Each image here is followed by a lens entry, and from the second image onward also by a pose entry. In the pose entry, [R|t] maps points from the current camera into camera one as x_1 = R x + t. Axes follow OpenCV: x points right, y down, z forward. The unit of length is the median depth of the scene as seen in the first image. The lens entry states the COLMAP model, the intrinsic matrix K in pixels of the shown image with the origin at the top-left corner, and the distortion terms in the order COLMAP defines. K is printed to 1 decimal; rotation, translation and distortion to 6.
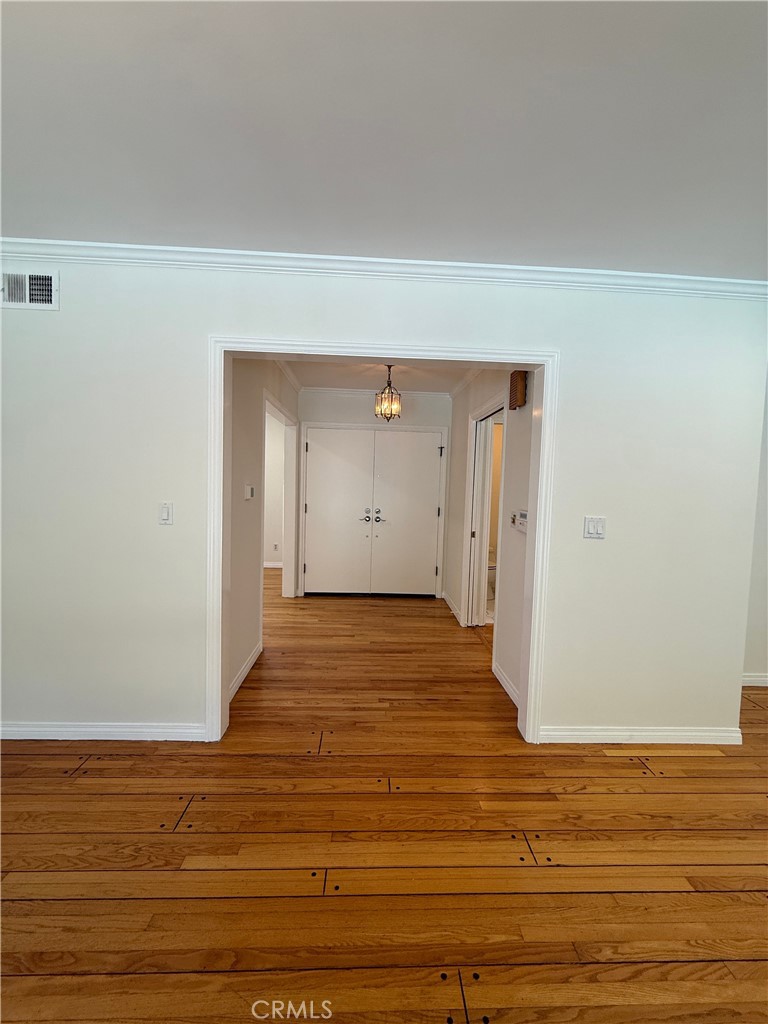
lens RADIAL K [[407.1, 0, 385.0], [0, 407.1, 508.5], [0, 0, 1]] dist [-0.000880, 0.000560]
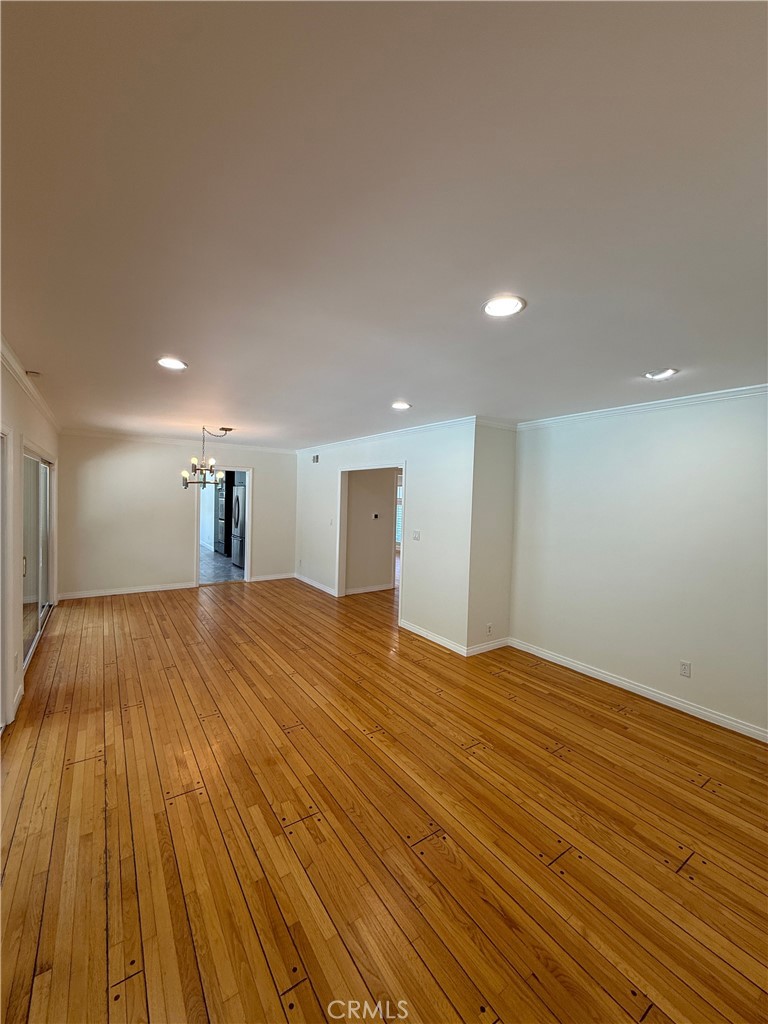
lens RADIAL K [[407.1, 0, 385.0], [0, 407.1, 508.5], [0, 0, 1]] dist [-0.000880, 0.000560]
pose [[0.538525, 0.006644, -0.842583, 2.454823], [-0.061457, 0.997615, -0.031413, -0.020317], [0.840365, 0.068699, 0.537649, -0.399268]]
